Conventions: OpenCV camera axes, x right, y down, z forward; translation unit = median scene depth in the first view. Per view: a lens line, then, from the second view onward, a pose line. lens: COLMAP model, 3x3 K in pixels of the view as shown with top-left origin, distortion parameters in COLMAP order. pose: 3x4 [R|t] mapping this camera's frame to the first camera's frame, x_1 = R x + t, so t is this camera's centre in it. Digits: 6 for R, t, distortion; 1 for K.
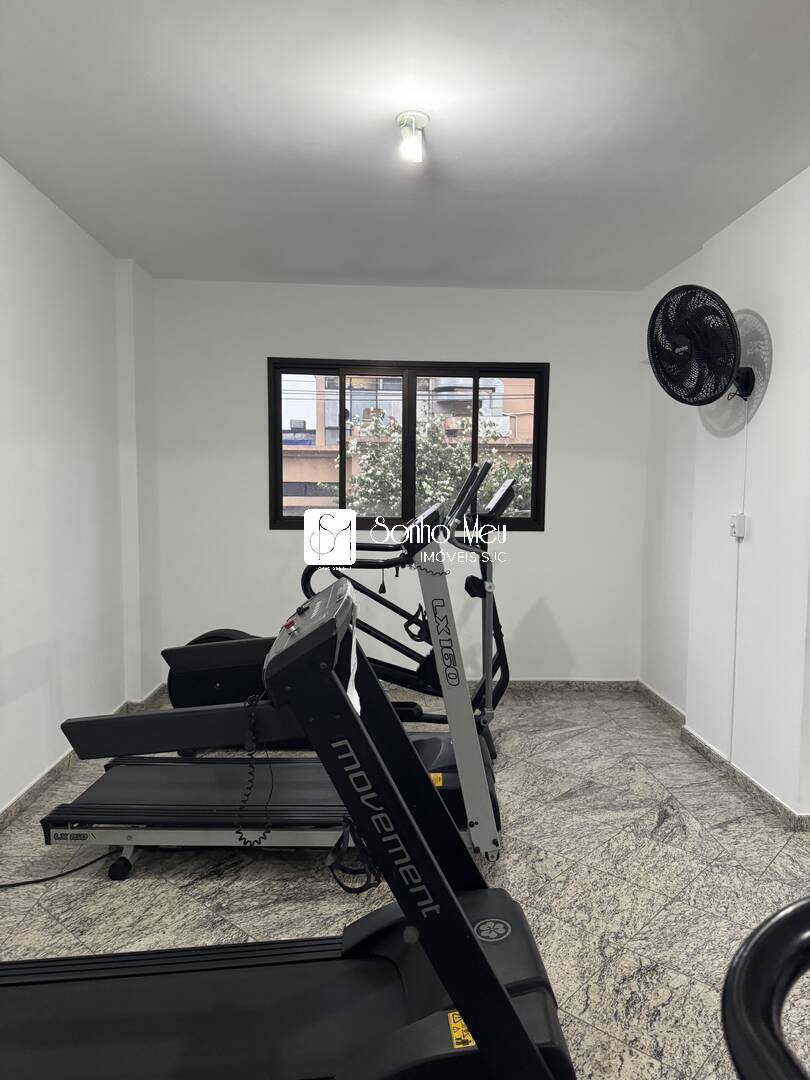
lens RADIAL K [[761.4, 0, 405.0], [0, 761.4, 540.0], [0, 0, 1]] dist [0.052280, -0.047810]
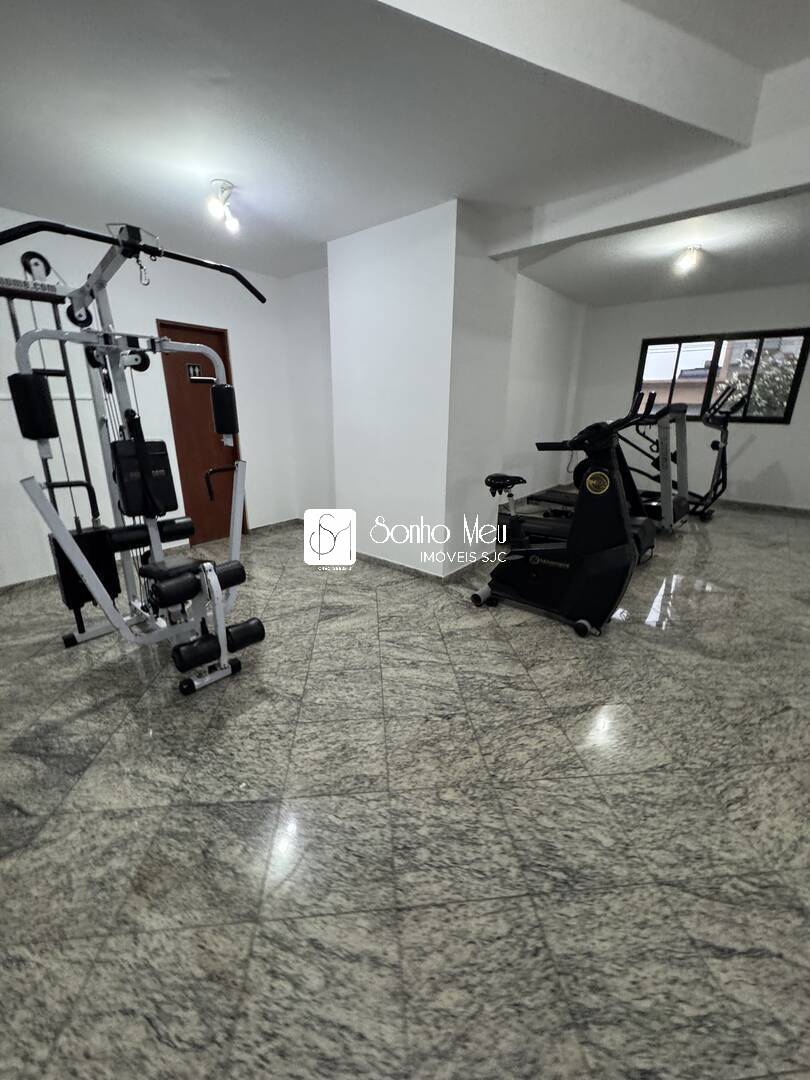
lens RADIAL K [[429.6, 0, 405.0], [0, 429.6, 540.0], [0, 0, 1]] dist [0.001990, 0.000521]
pose [[0.744063, 0.211628, -0.633706, 0.221133], [-0.057484, 0.965268, 0.254859, 0.048510], [0.665632, -0.153203, 0.730386, -0.465443]]
